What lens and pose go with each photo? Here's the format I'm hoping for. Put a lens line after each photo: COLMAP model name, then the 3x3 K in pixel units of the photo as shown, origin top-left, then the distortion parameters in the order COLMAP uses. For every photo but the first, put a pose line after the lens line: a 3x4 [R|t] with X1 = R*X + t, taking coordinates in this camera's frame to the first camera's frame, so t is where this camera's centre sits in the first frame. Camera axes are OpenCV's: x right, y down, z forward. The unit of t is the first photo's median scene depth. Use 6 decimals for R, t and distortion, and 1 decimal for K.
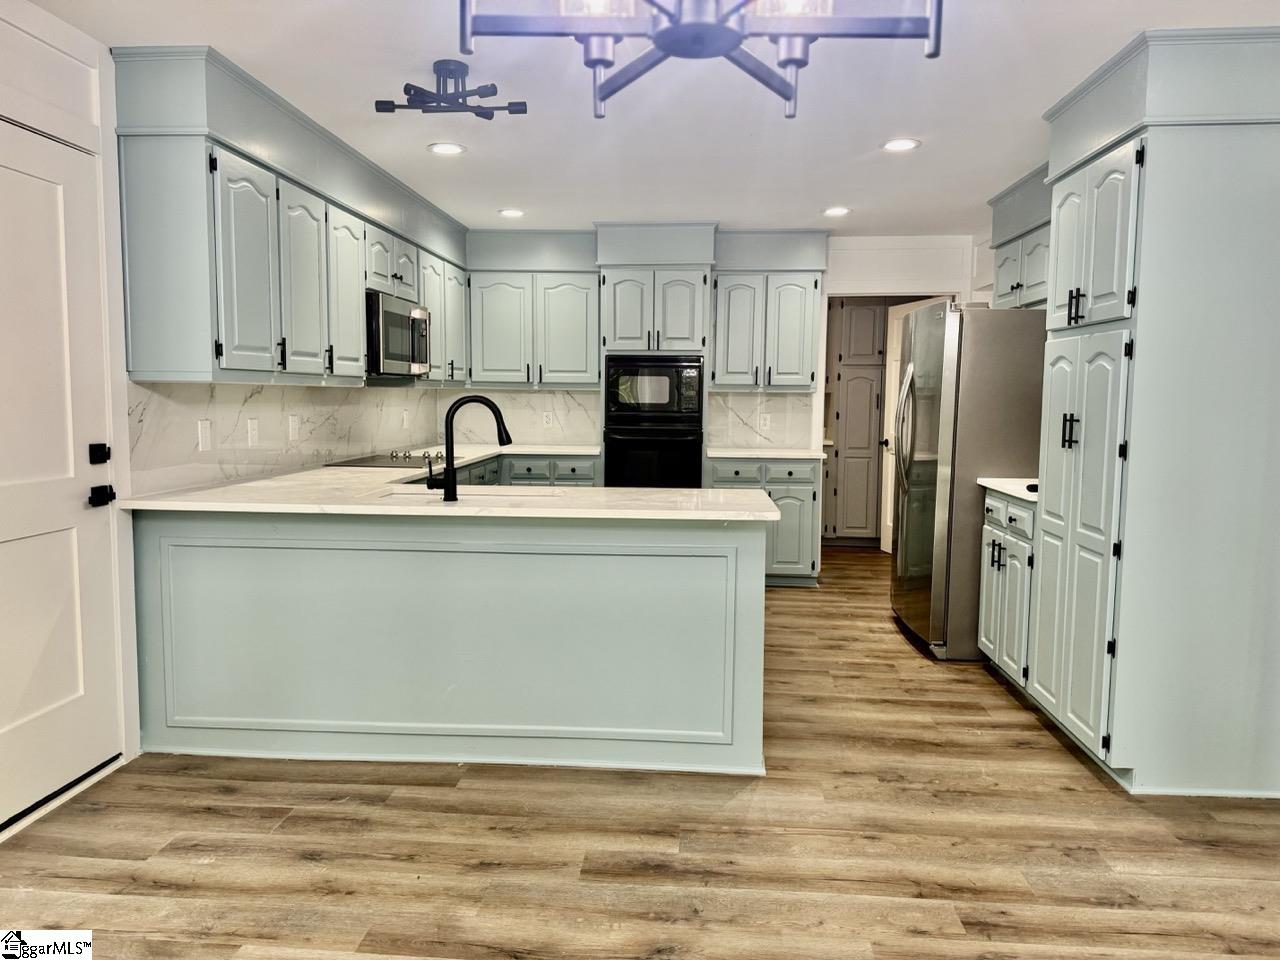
lens RADIAL K [[893.6, 0, 642.3], [0, 893.6, 473.1], [0, 0, 1]] dist [0.079262, -0.116633]
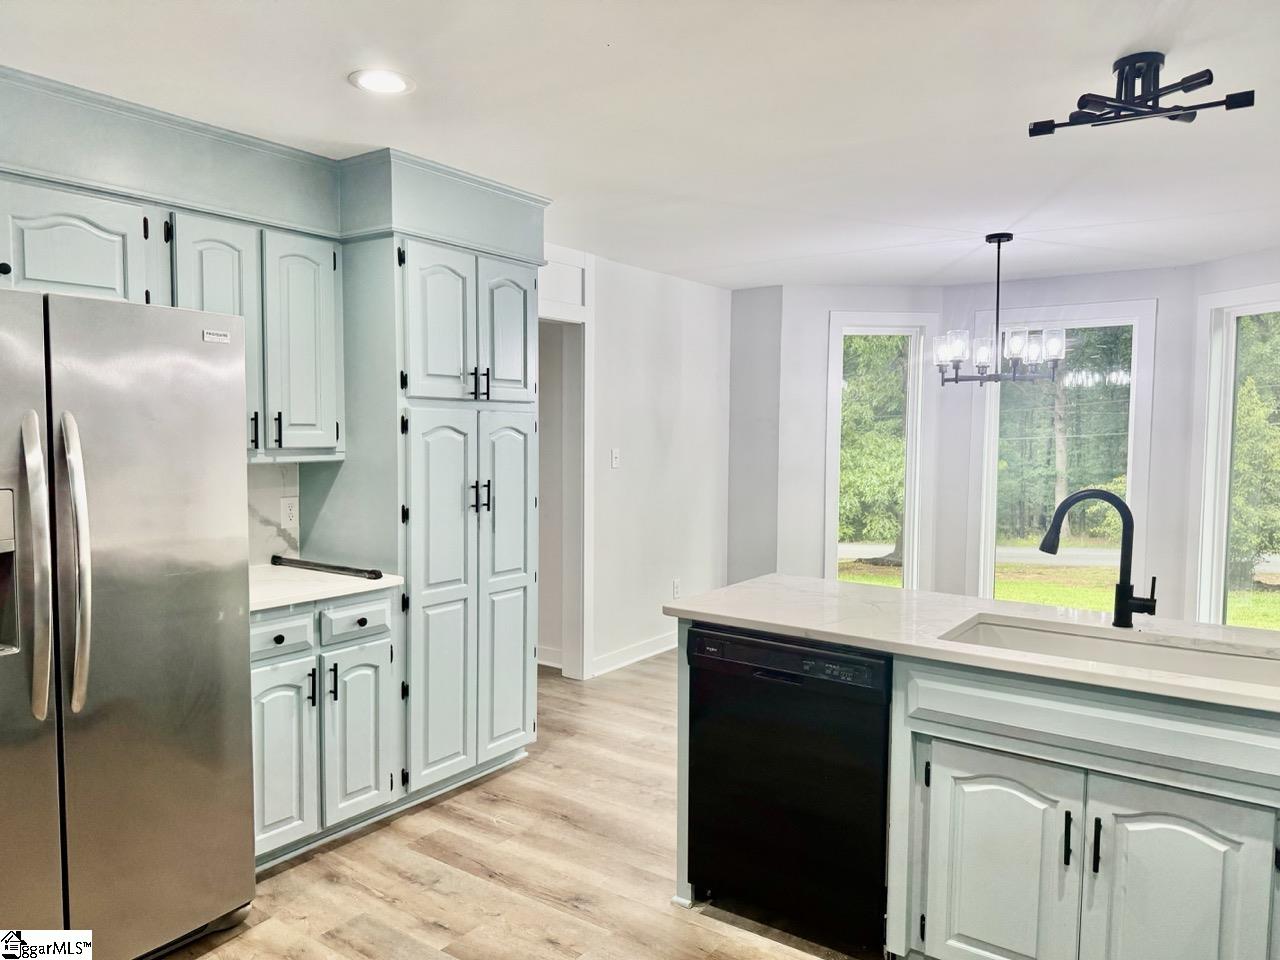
lens RADIAL K [[893.6, 0, 640.3], [0, 893.6, 488.0], [0, 0, 1]] dist [0.079262, -0.116633]
pose [[-0.849683, -0.050979, 0.524824, -0.246655], [0.031421, 0.988652, 0.146903, -0.200208], [-0.526357, 0.141312, -0.838439, 1.726515]]
